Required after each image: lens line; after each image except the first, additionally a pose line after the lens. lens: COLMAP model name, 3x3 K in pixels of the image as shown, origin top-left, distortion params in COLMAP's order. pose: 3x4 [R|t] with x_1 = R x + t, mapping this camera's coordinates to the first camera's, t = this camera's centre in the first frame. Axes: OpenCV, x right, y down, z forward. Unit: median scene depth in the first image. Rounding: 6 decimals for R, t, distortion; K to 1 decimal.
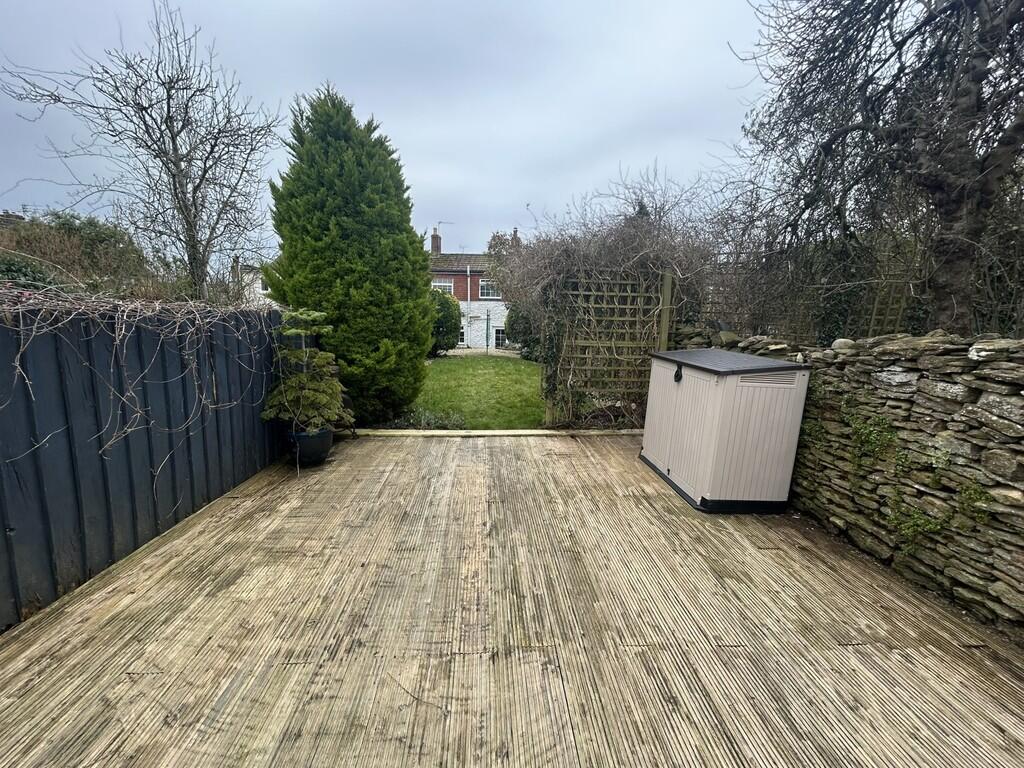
lens RADIAL K [[414.7, 0, 509.6], [0, 414.7, 384.1], [0, 0, 1]] dist [-0.002956, -0.000038]
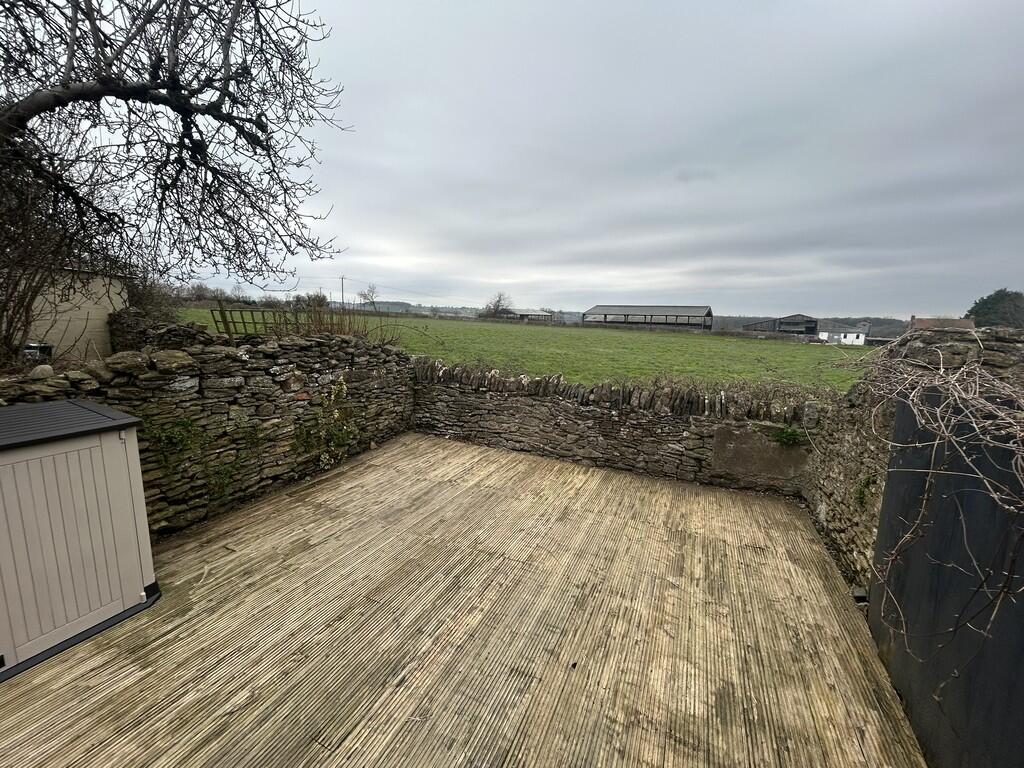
lens RADIAL K [[414.7, 0, 509.6], [0, 414.7, 384.1], [0, 0, 1]] dist [-0.002956, -0.000038]
pose [[-0.875757, -0.122468, 0.466959, -0.602958], [0.034716, 0.948805, 0.313950, -0.418218], [-0.481502, 0.291155, -0.826671, 1.708817]]
